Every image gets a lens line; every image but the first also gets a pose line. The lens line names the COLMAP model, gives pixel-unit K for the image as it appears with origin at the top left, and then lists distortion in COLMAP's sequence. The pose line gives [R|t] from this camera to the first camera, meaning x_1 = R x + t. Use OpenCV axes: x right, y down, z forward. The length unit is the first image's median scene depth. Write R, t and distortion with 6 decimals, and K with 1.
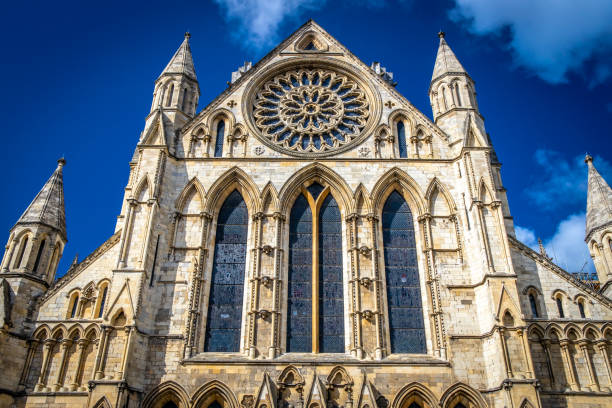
lens RADIAL K [[616.7, 0, 307.1], [0, 616.7, 204.1], [0, 0, 1]] dist [-0.004043, -0.001207]
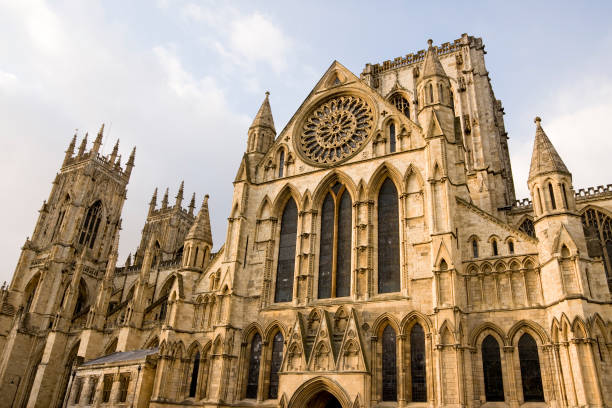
lens RADIAL K [[483.3, 0, 305.4], [0, 483.3, 211.0], [0, 0, 1]] dist [-0.085602, 0.004043]
pose [[0.877464, -0.167180, -0.449564, 0.496069], [0.227630, 0.970159, 0.083517, -0.089520], [0.422186, -0.175618, 0.889335, -0.096761]]
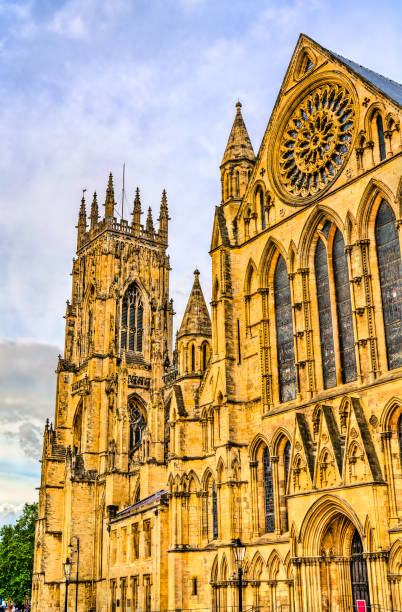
lens RADIAL K [[816.6, 0, 202.2], [0, 816.6, 305.1], [0, 0, 1]] dist [0.017964, -0.002789]
pose [[0.555987, -0.291986, -0.778218, 1.007256], [0.493105, 0.869580, 0.026028, -0.055434], [0.669123, -0.398215, 0.627454, -0.079986]]
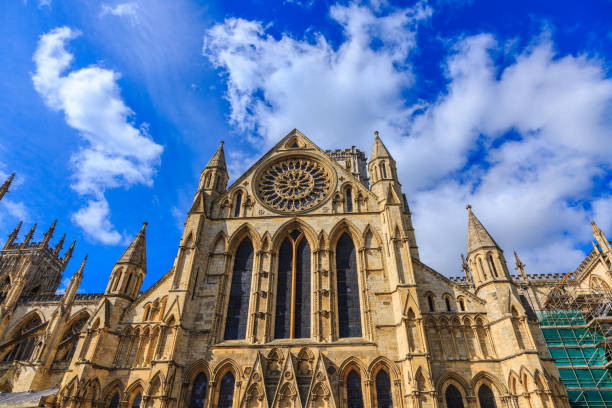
lens RADIAL K [[395.3, 0, 306.0], [0, 395.3, 204.0], [0, 0, 1]] dist [-0.006501, -0.003271]
pose [[0.996678, -0.049293, -0.064839, 0.119941], [0.044532, 0.996342, -0.072932, -0.028336], [0.068197, 0.069802, 0.995227, -0.040830]]
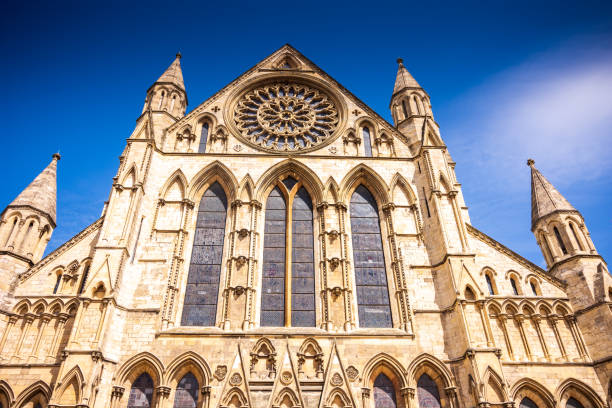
lens RADIAL K [[499.3, 0, 306.2], [0, 499.3, 205.6], [0, 0, 1]] dist [-0.001295, -0.000607]
pose [[0.998897, 0.012381, 0.045296, 0.003234], [-0.009086, 0.997347, -0.072226, 0.086642], [-0.046070, 0.071735, 0.996359, 0.122503]]
